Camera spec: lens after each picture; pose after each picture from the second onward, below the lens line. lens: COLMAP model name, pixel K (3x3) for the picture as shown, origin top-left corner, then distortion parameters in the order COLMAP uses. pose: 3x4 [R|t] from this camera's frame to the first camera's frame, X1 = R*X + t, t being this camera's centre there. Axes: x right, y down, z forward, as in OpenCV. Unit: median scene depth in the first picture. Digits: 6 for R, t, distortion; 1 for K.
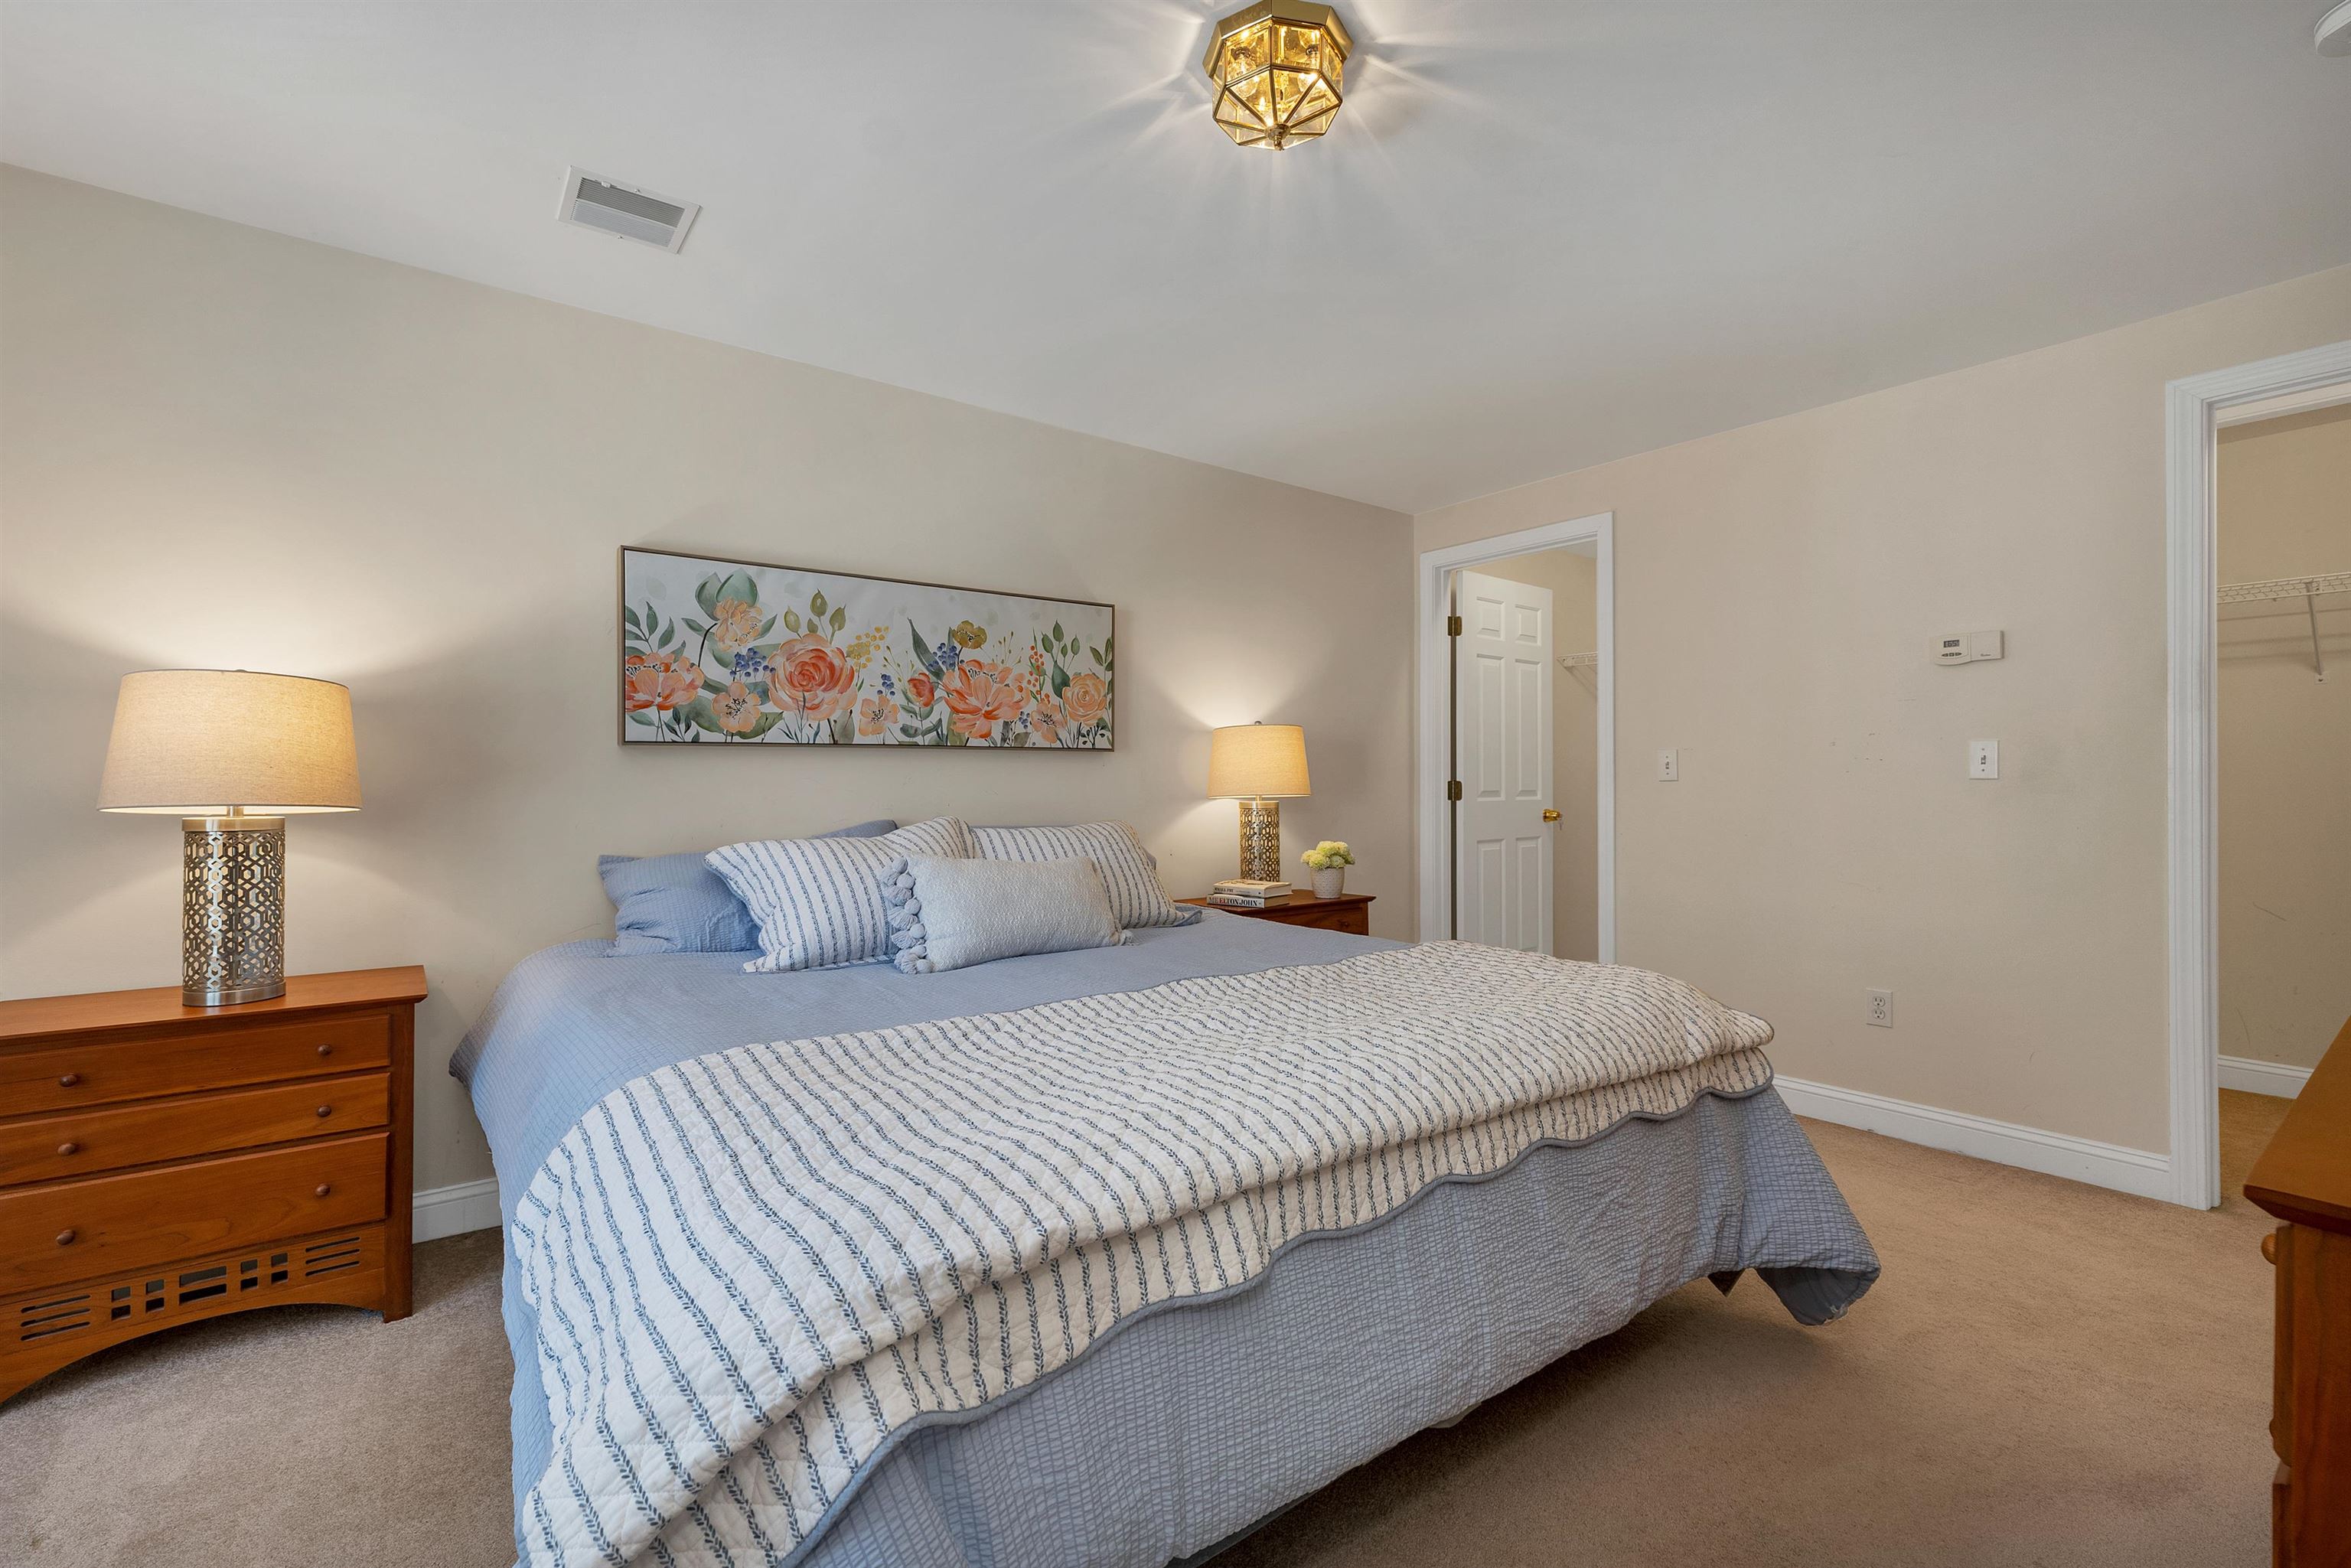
lens RADIAL K [[953.5, 0, 1171.3], [0, 953.5, 775.8], [0, 0, 1]] dist [0.001442, -0.000244]
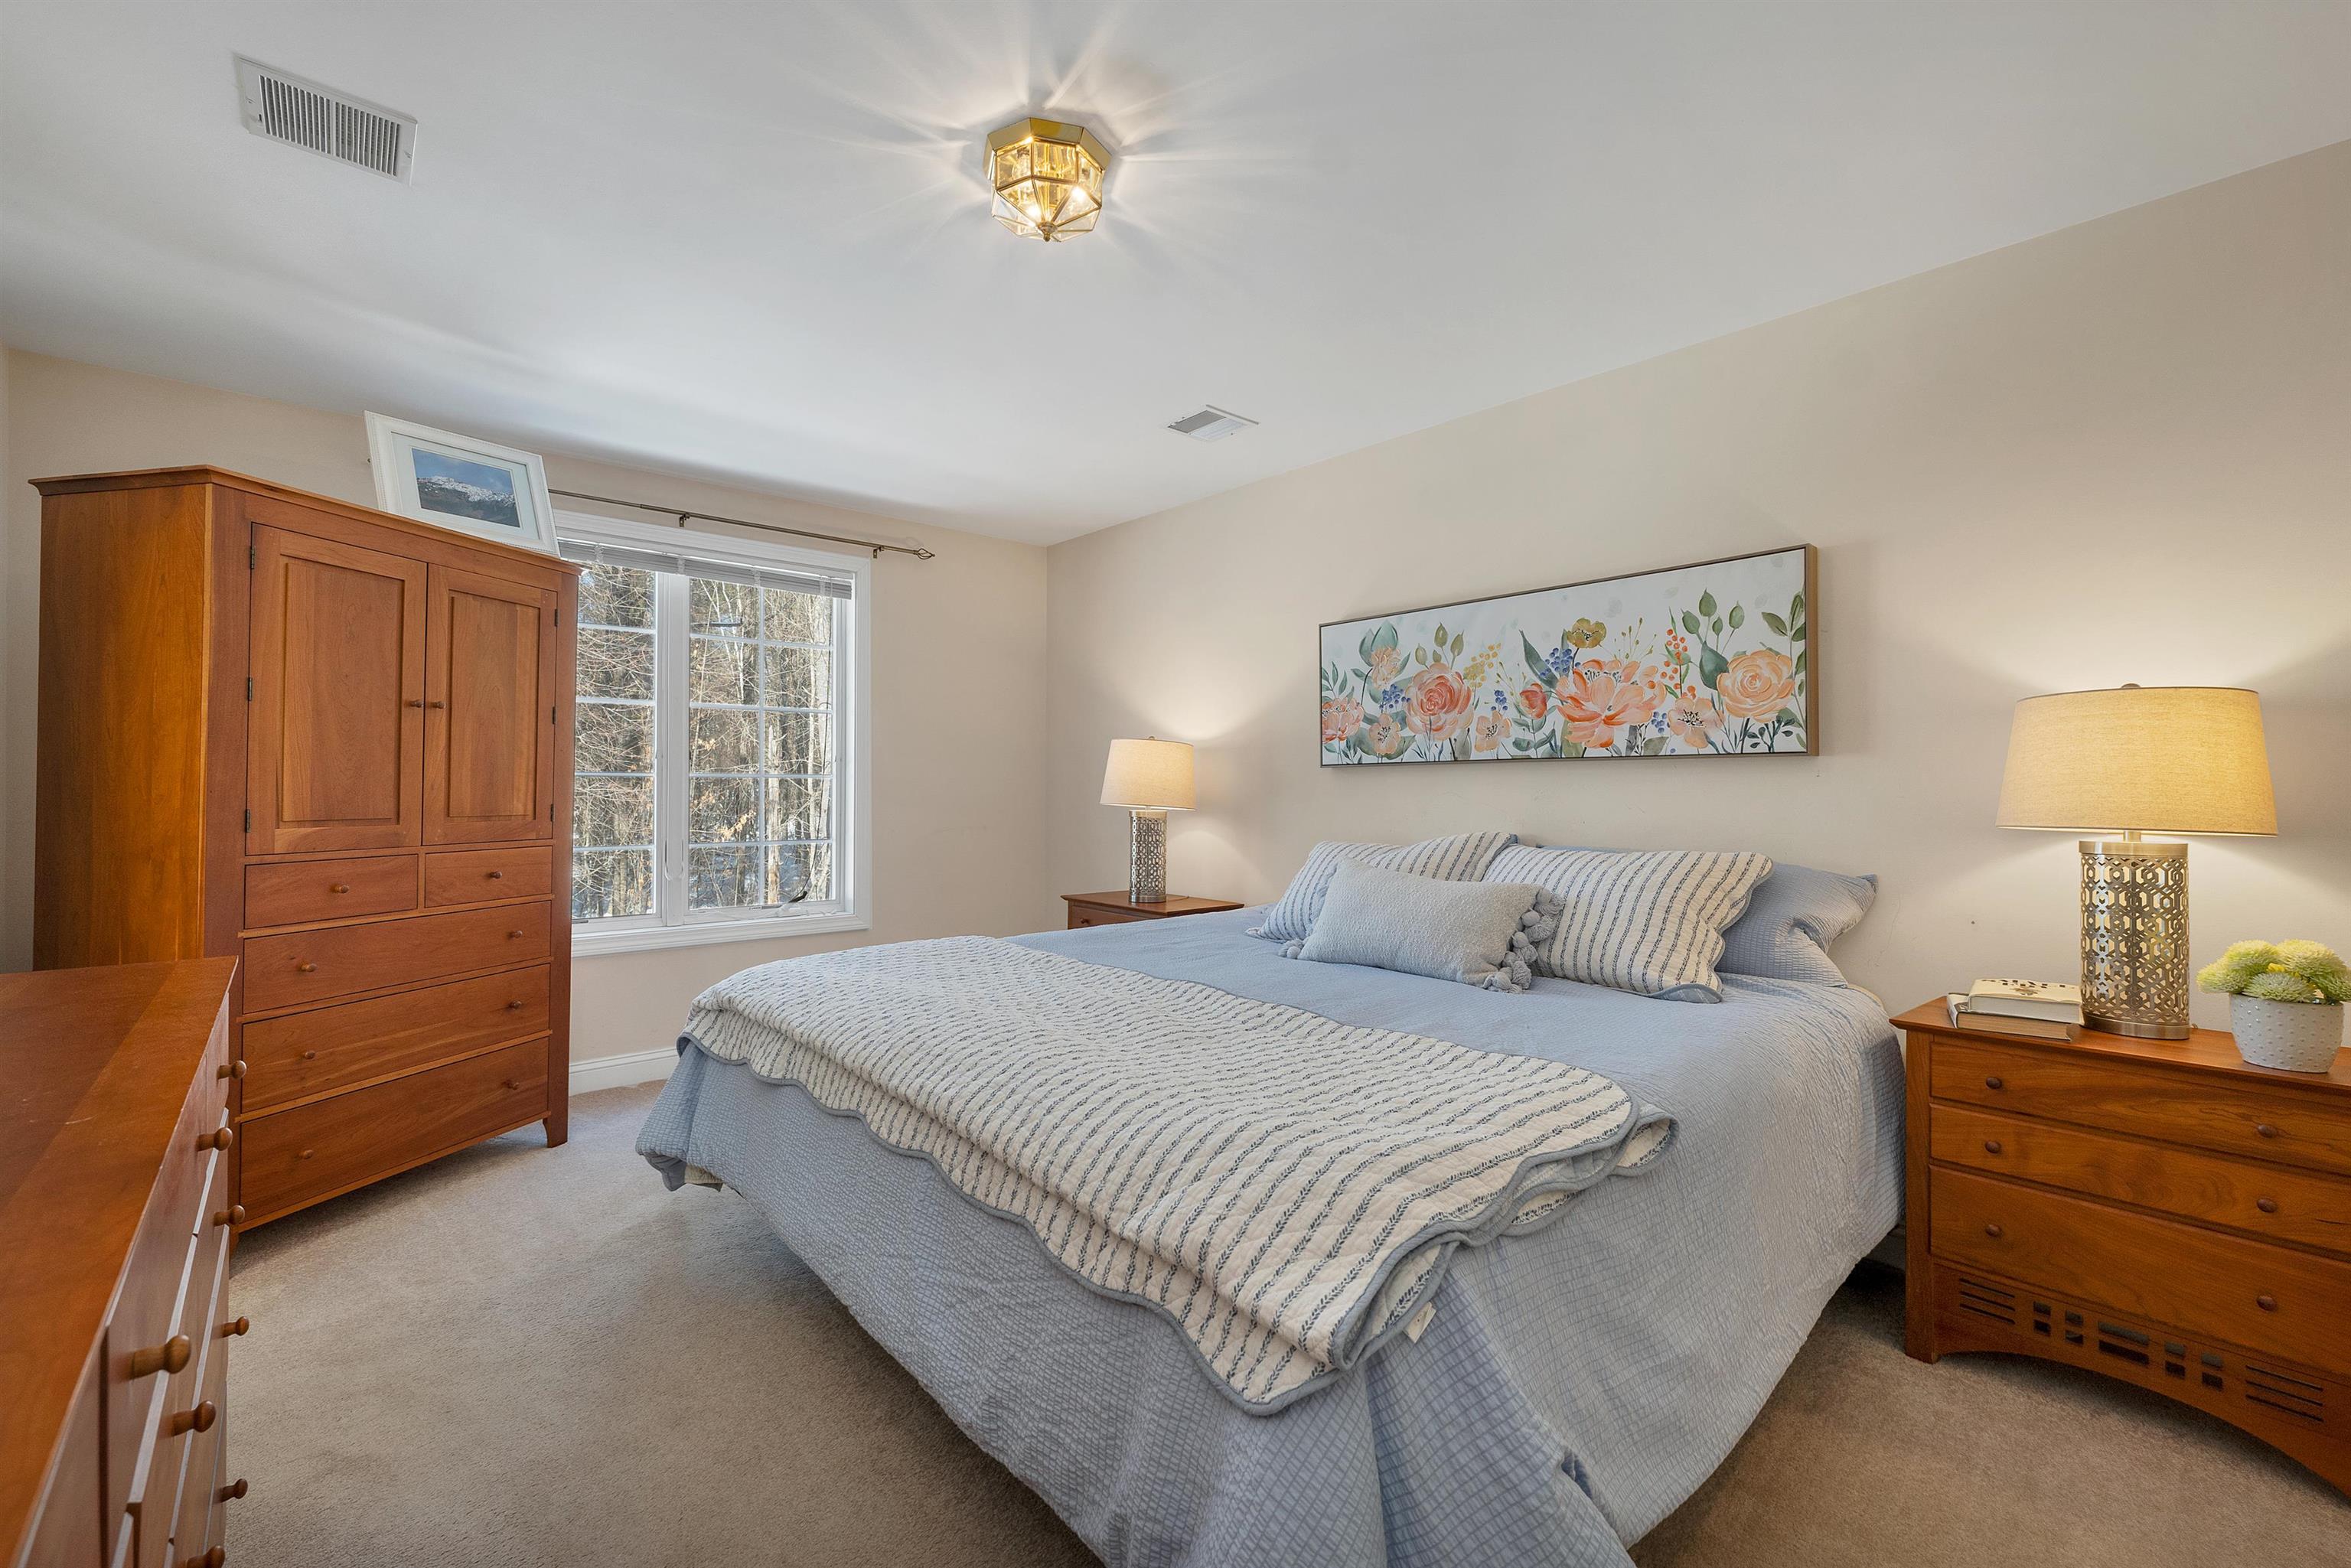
lens RADIAL K [[953.5, 0, 1171.5], [0, 953.5, 782.6], [0, 0, 1]] dist [0.001442, -0.000244]
pose [[0.119341, -0.007484, -0.992825, 0.656038], [-0.000095, 0.999972, -0.007549, -0.000415], [0.992853, 0.000996, 0.119337, 0.525282]]
